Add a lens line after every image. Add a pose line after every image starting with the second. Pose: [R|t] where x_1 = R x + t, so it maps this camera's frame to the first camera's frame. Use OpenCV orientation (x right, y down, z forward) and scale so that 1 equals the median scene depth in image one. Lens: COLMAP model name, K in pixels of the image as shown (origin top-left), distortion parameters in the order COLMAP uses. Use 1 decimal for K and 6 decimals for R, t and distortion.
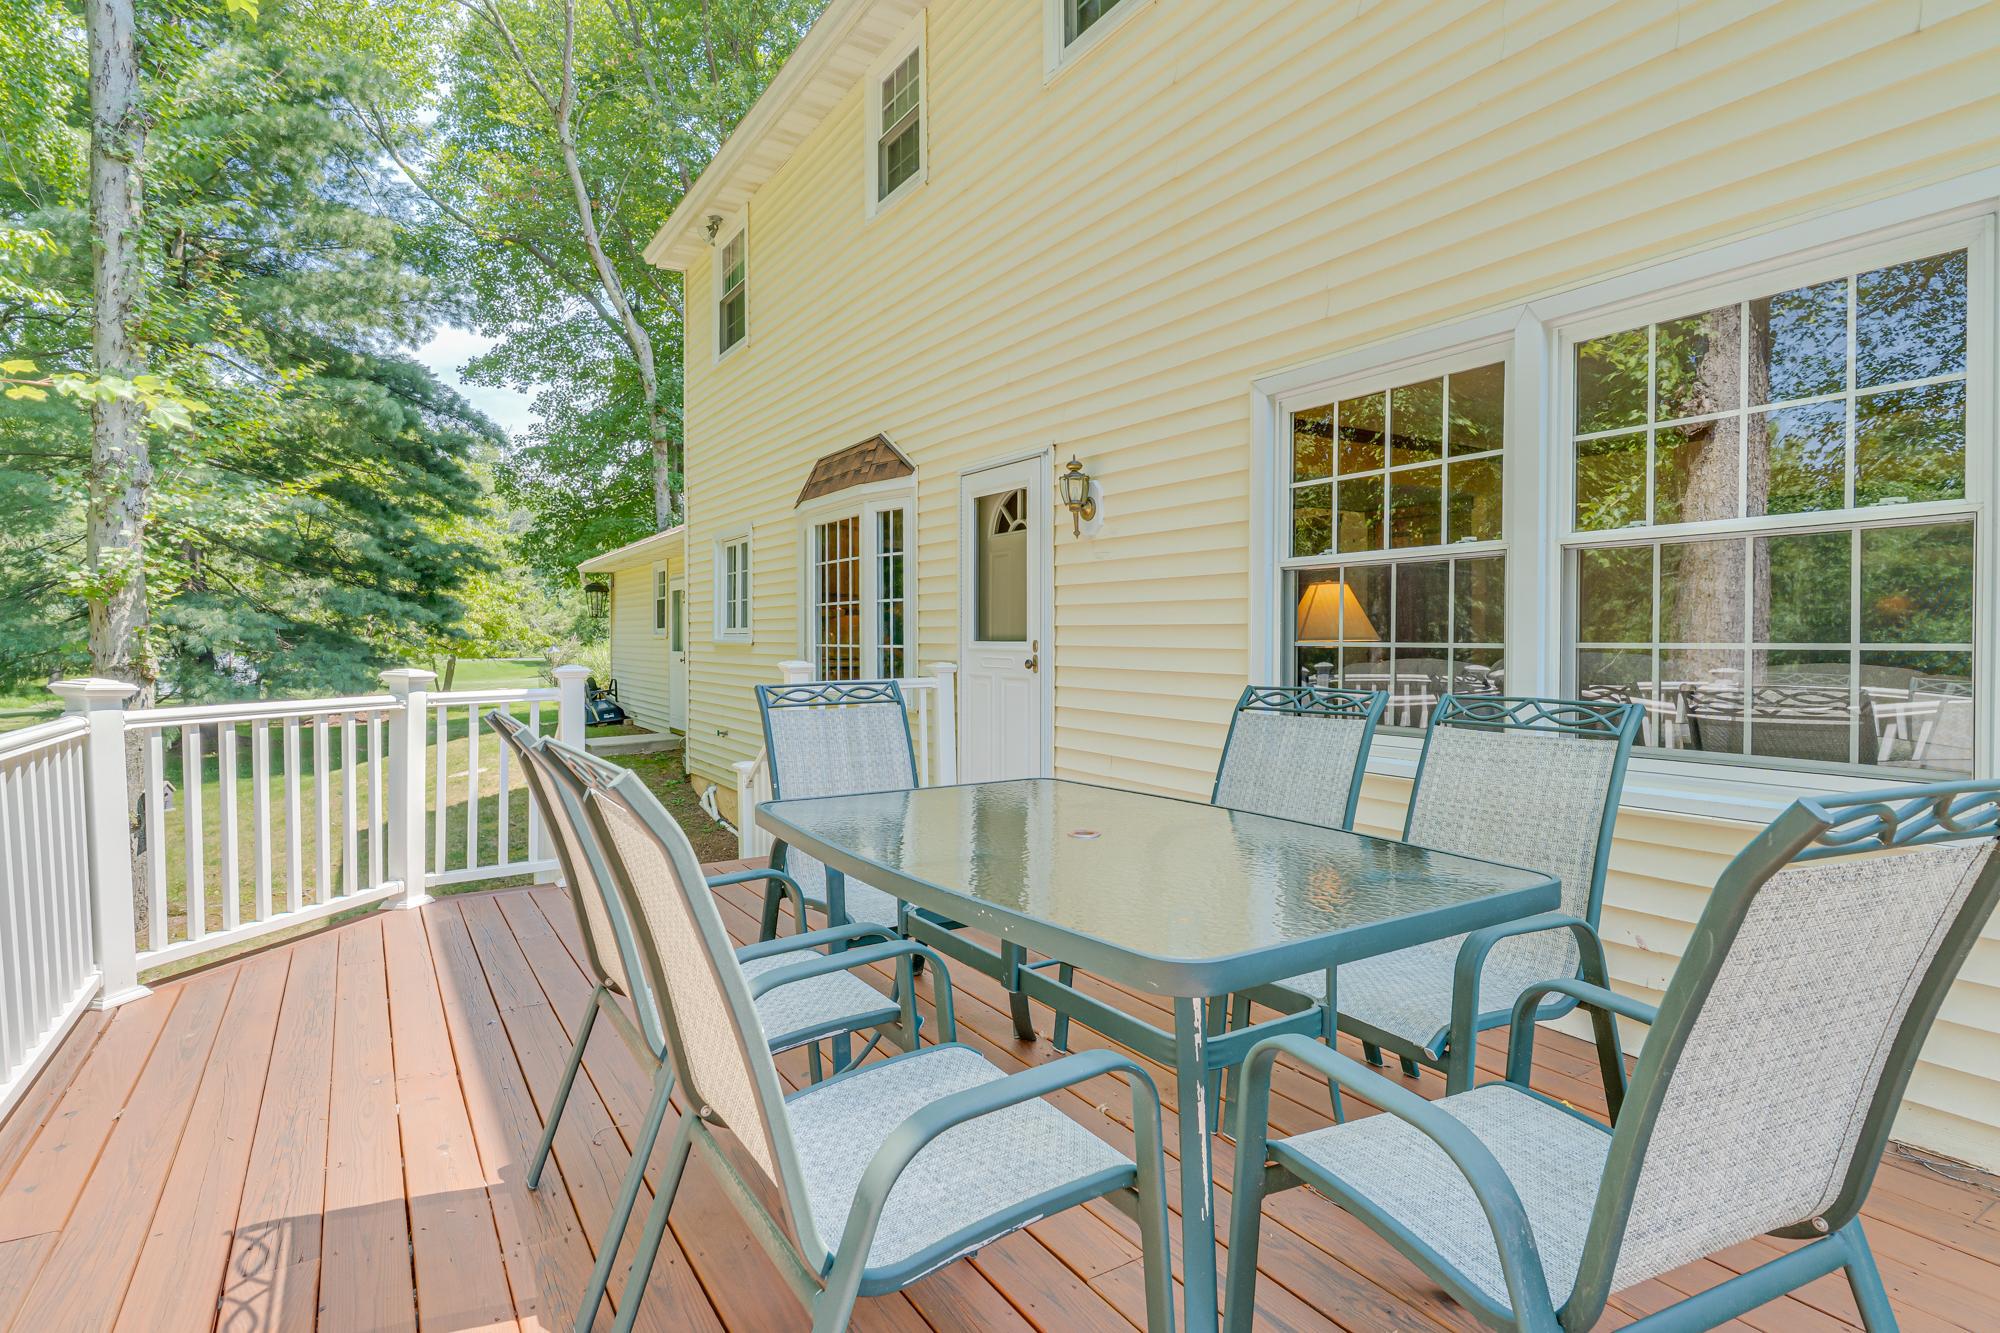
lens RADIAL K [[1015.2, 0, 999.7], [0, 1015.2, 664.1], [0, 0, 1]] dist [-0.009717, 0.003728]
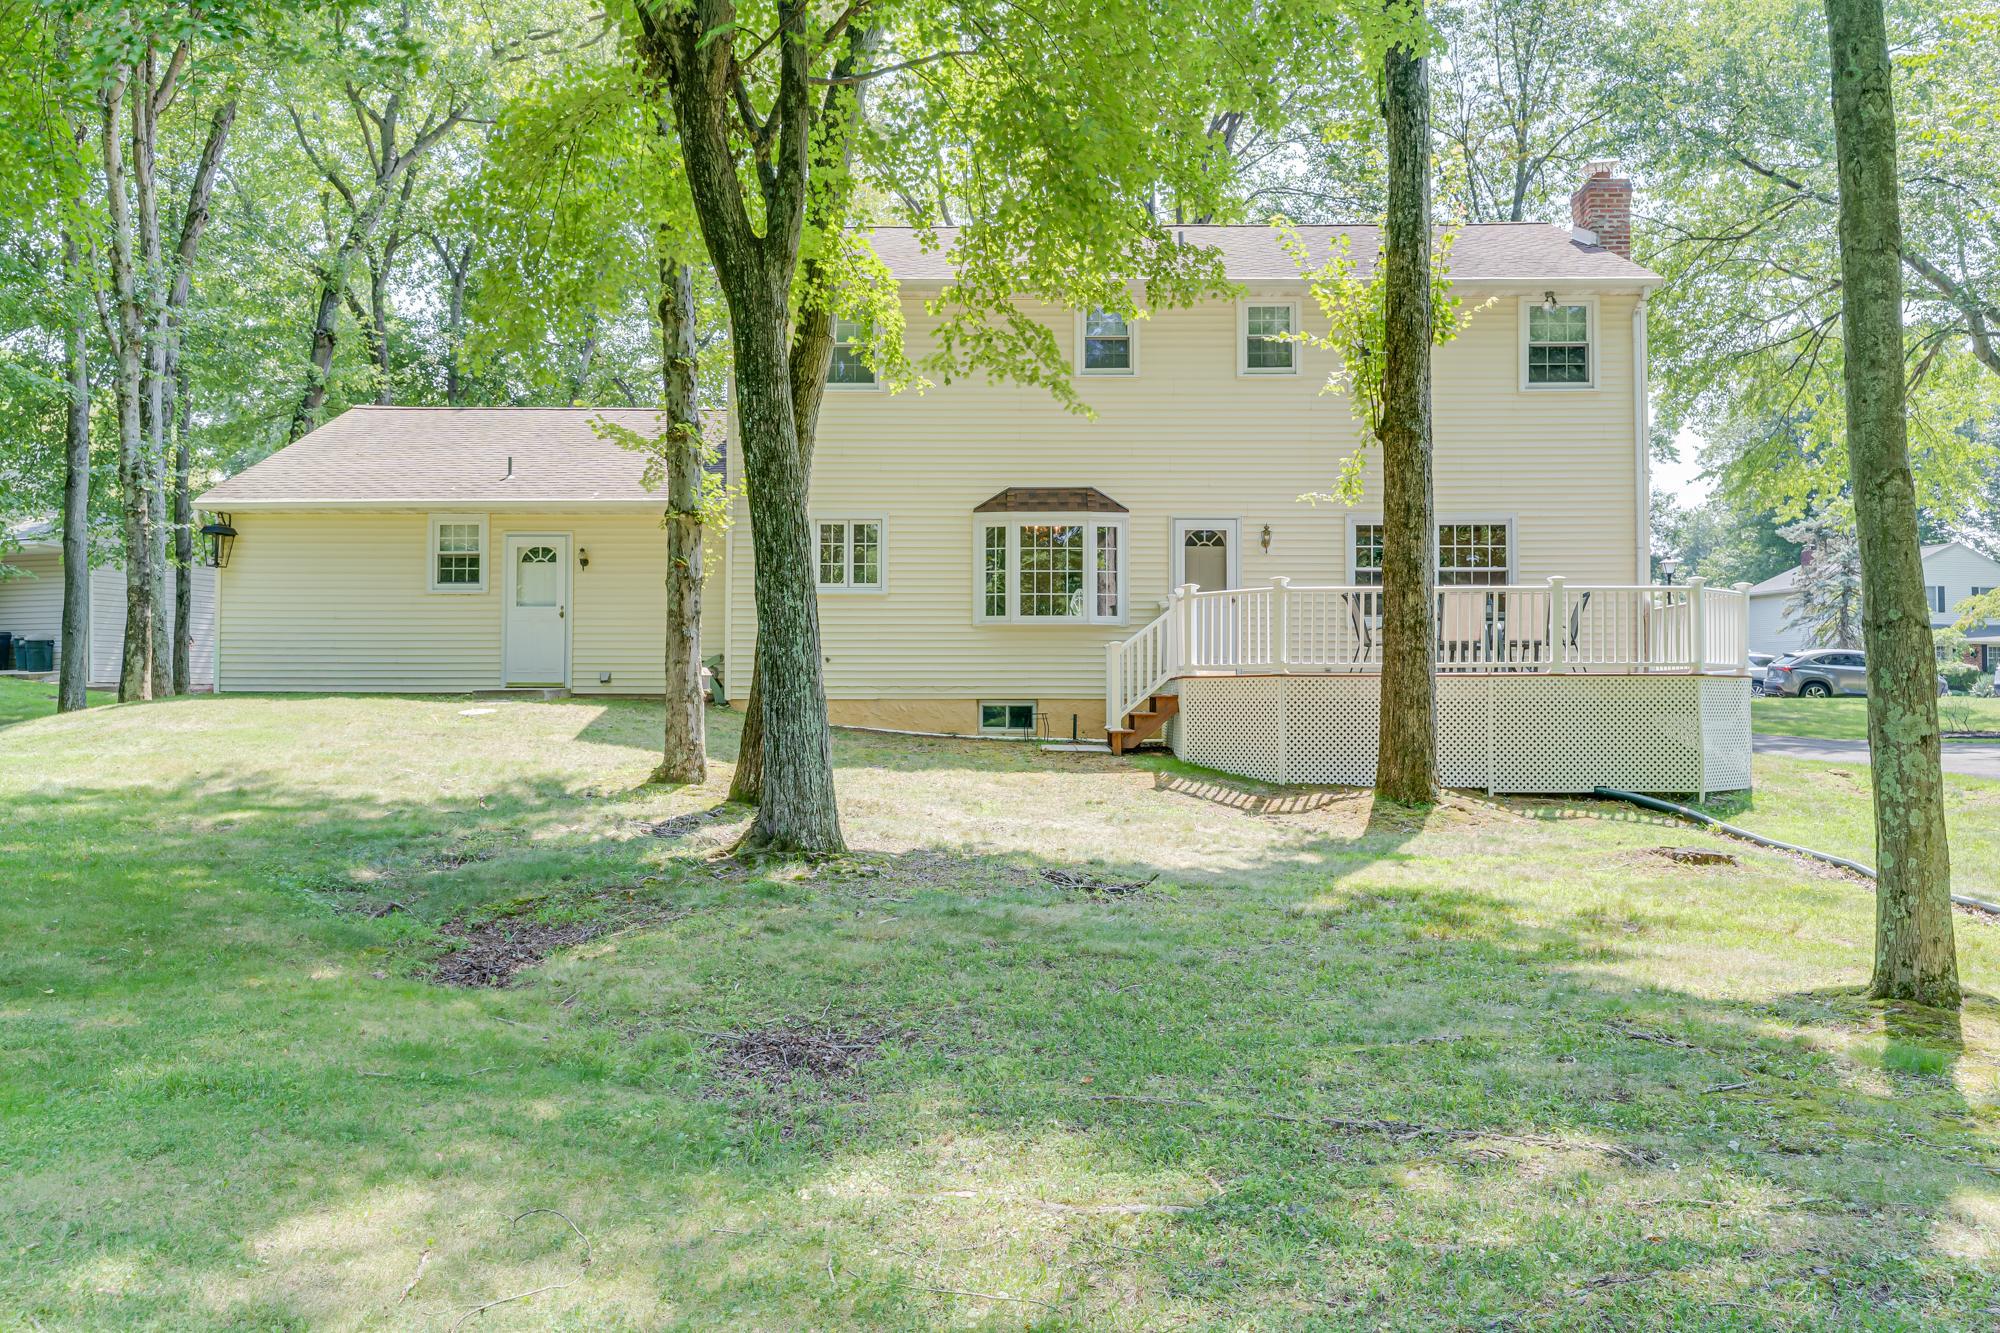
lens RADIAL K [[1843.7, 0, 984.1], [0, 1843.7, 666.6], [0, 0, 1]] dist [0.000777, 0.000000]
pose [[0.589806, 0.011541, 0.807463, -3.239597], [0.015949, 0.999536, -0.025937, 0.218468], [-0.807387, 0.028176, 0.589348, -0.965335]]
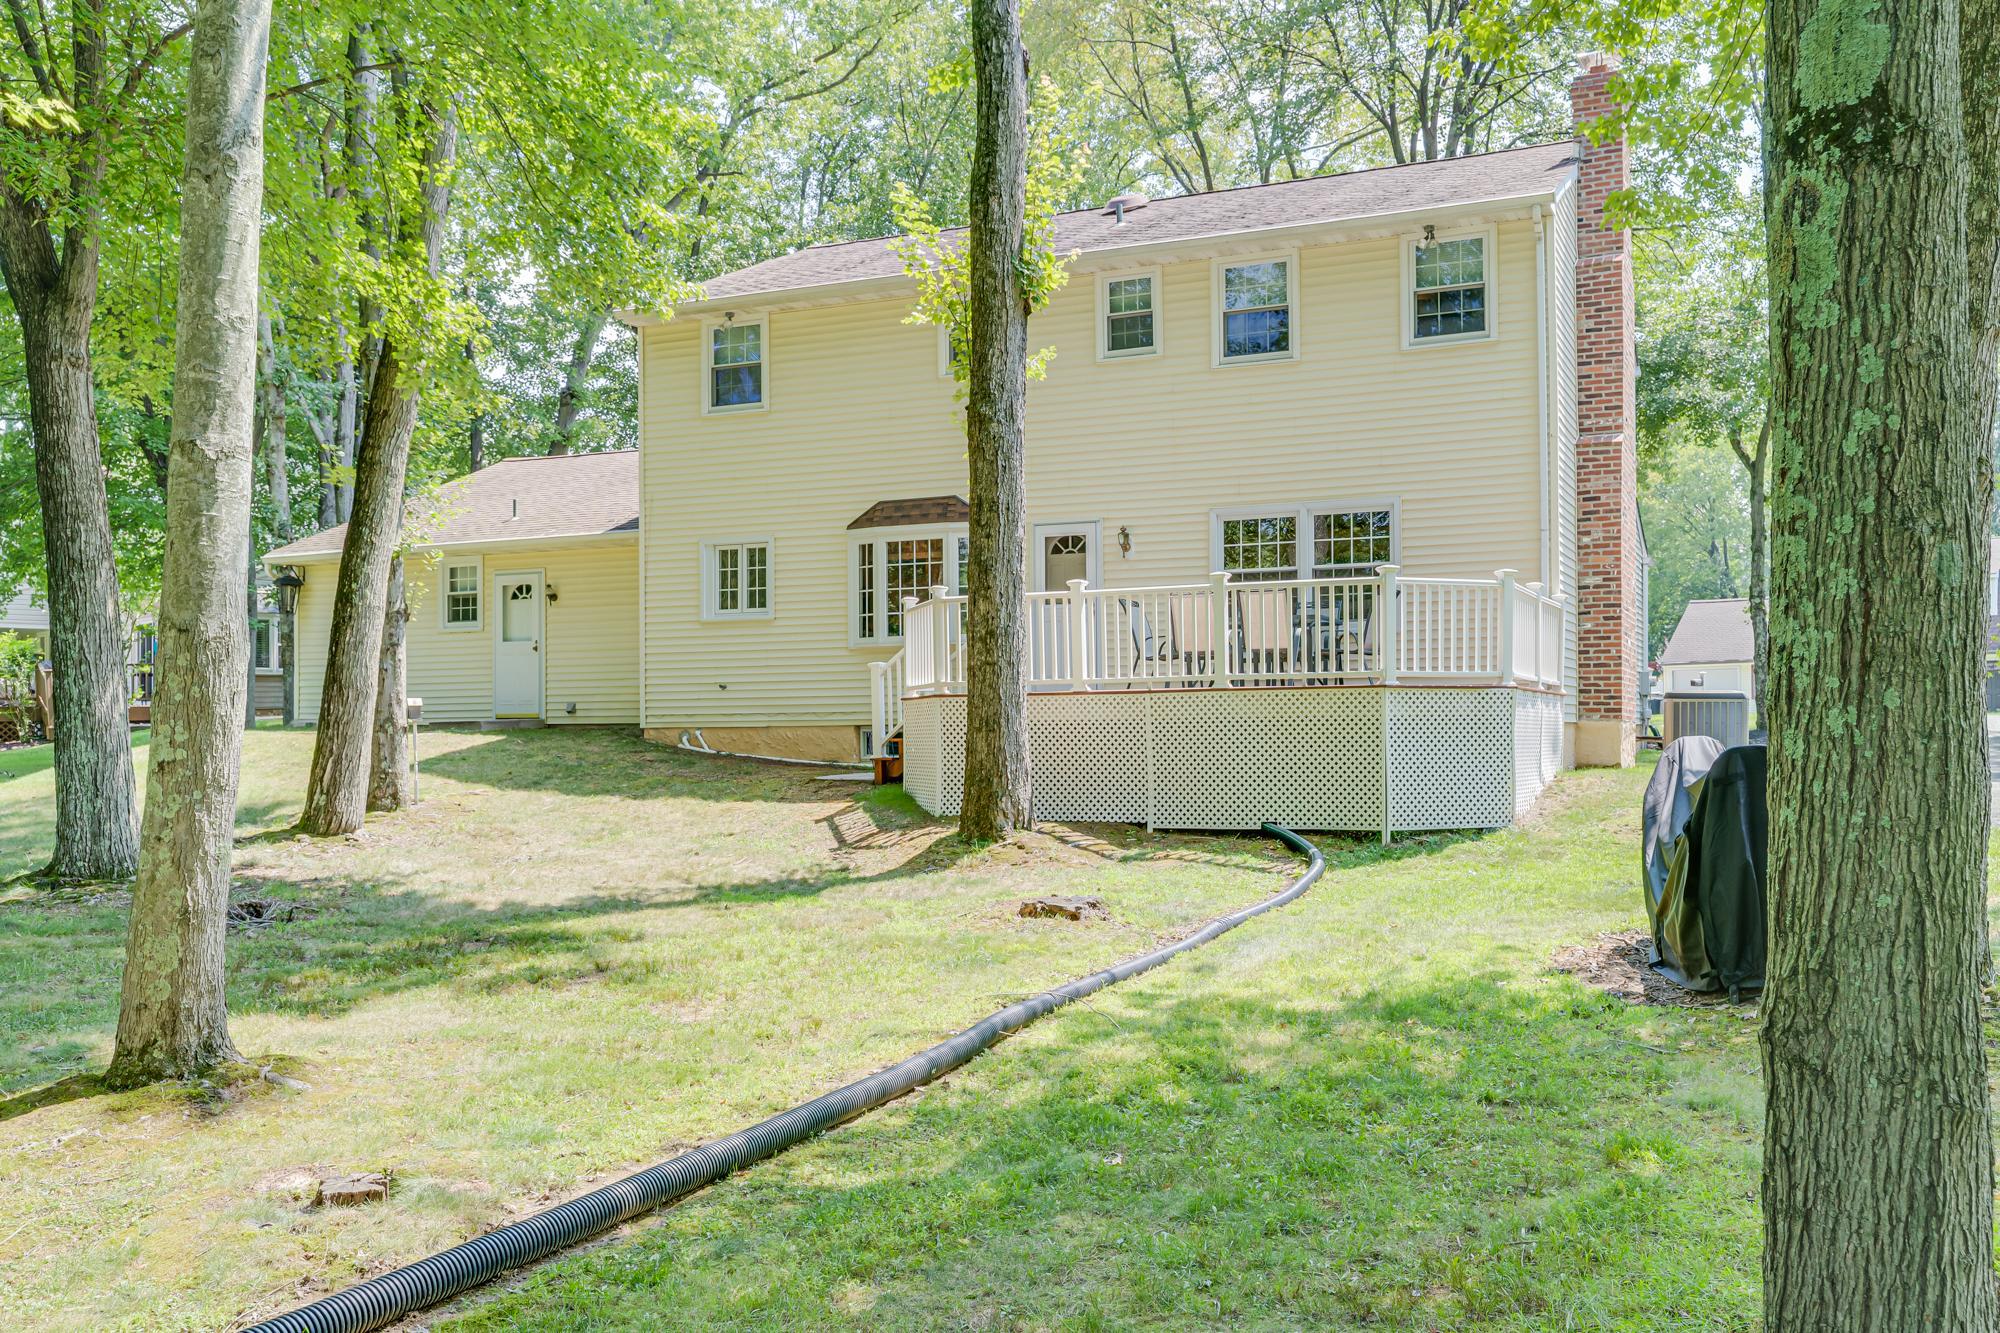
lens RADIAL K [[1843.7, 0, 994.1], [0, 1843.7, 727.4], [0, 0, 1]] dist [0.000777, 0.000000]
pose [[0.867521, -0.011697, 0.497263, -1.780264], [0.022285, 0.999634, -0.015366, 0.253257], [-0.496901, 0.024412, 0.867464, -1.986529]]
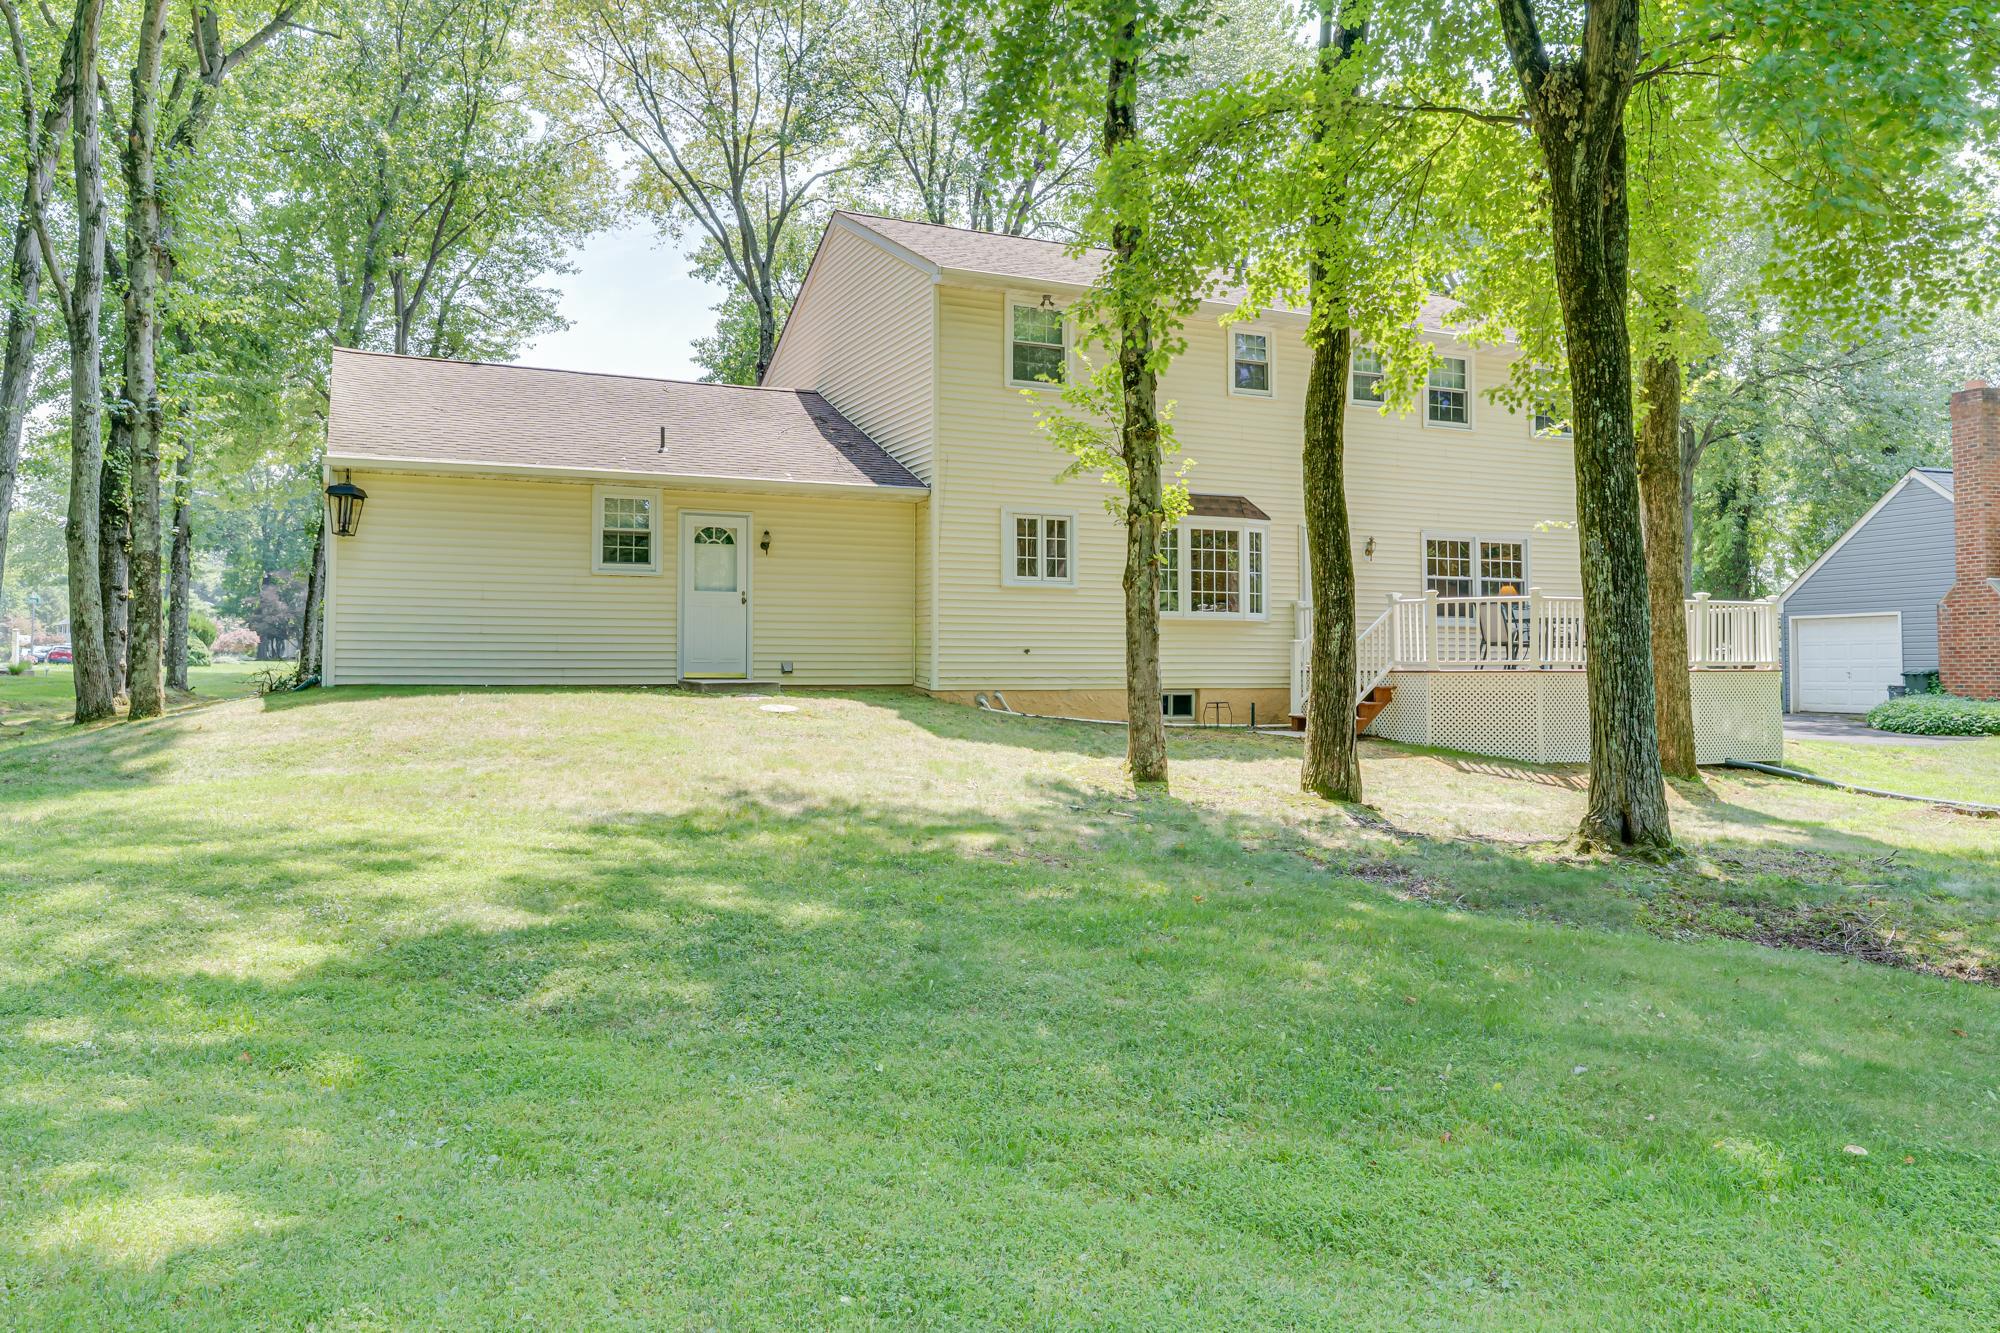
lens RADIAL K [[1674.7, 0, 1009.4], [0, 1674.7, 663.4], [0, 0, 1]] dist [0.002694, 0.002304]
pose [[0.106826, -0.003381, 0.994272, -3.869396], [0.016566, 0.999861, 0.001620, 0.121897], [-0.994140, 0.016298, 0.106868, 1.159592]]
